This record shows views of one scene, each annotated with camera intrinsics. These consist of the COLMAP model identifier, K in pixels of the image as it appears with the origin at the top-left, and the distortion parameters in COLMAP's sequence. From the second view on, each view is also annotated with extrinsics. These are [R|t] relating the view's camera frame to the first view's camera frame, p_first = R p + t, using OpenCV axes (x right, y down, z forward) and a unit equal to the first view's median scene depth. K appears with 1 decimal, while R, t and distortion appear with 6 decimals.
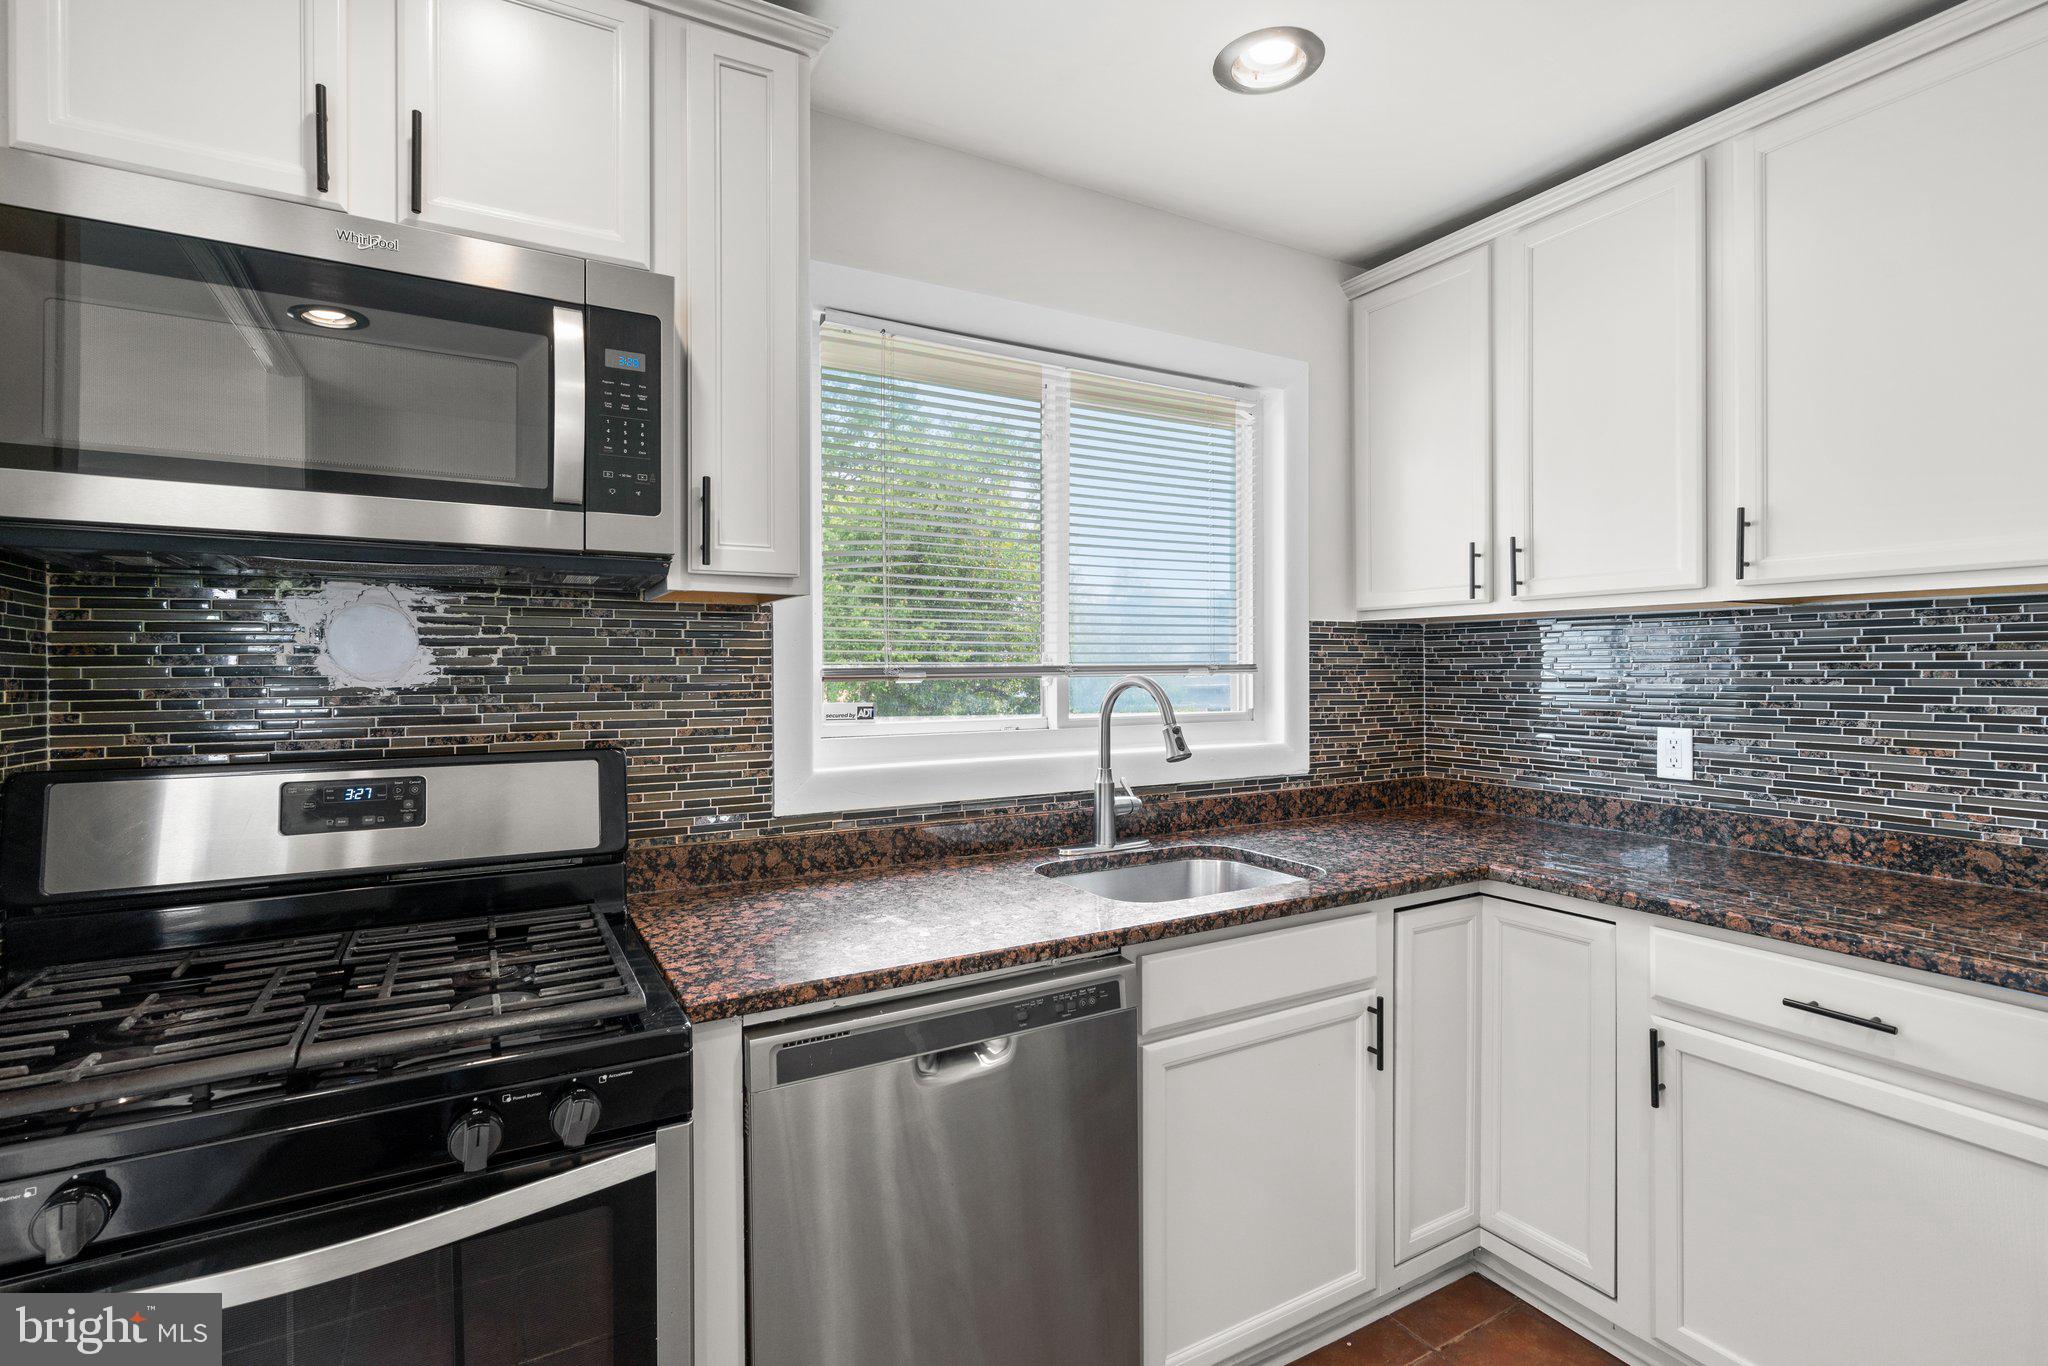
lens RADIAL K [[930.0, 0, 1018.5], [0, 930.0, 675.7], [0, 0, 1]] dist [-0.013902, 0.000764]
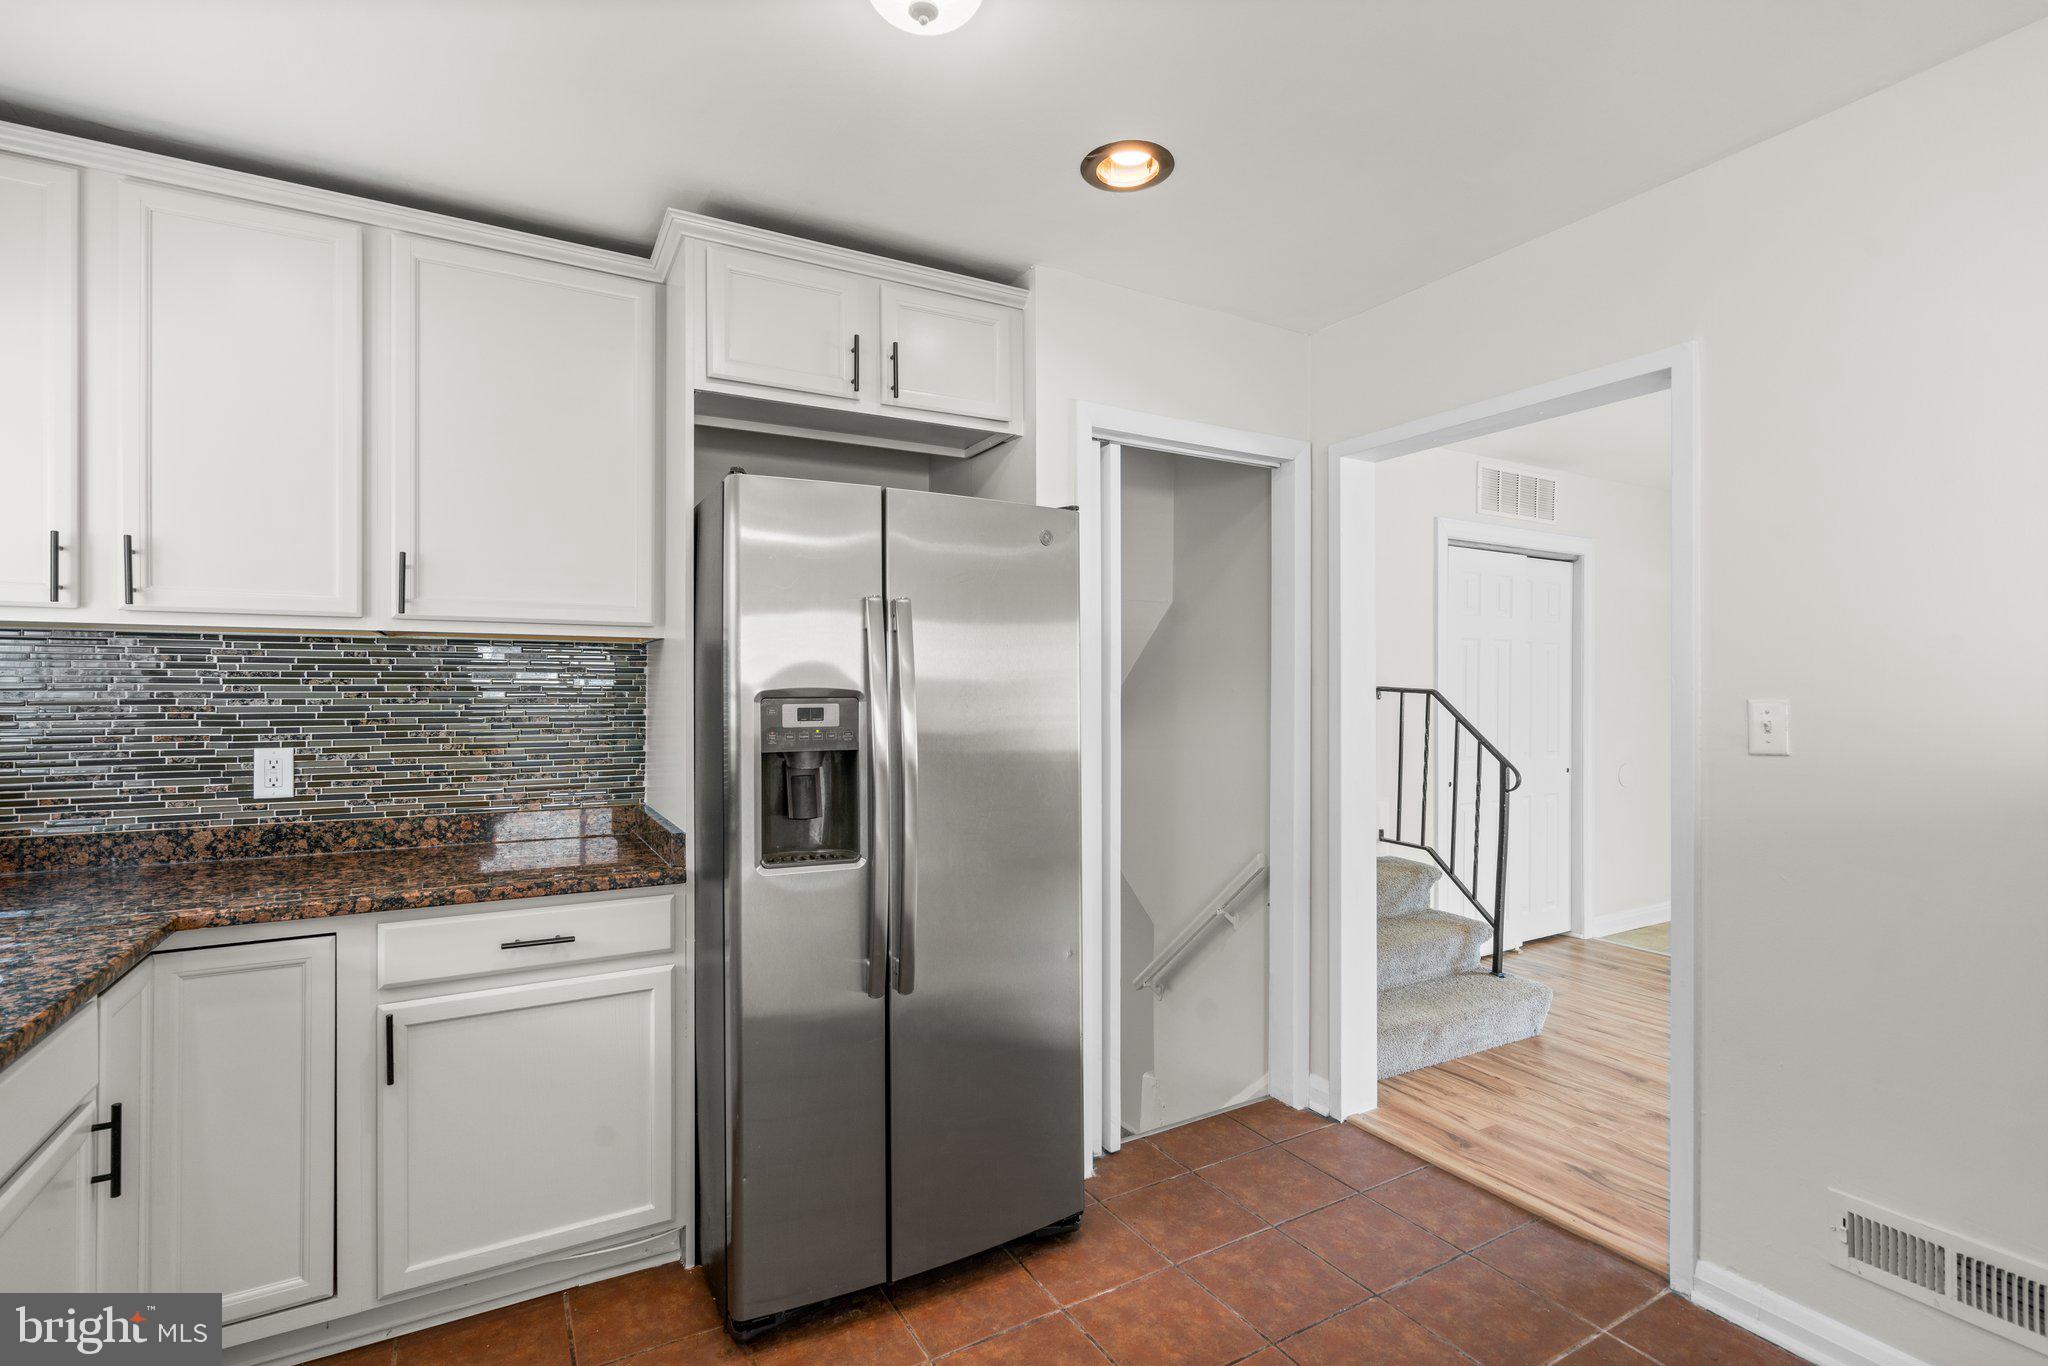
lens RADIAL K [[930.0, 0, 1020.2], [0, 930.0, 688.9], [0, 0, 1]] dist [-0.013902, 0.000764]
pose [[-0.016495, 0.002858, 0.999860, -0.344481], [0.004986, 0.999984, -0.002776, -0.001969], [-0.999852, 0.004940, -0.016509, 0.203056]]
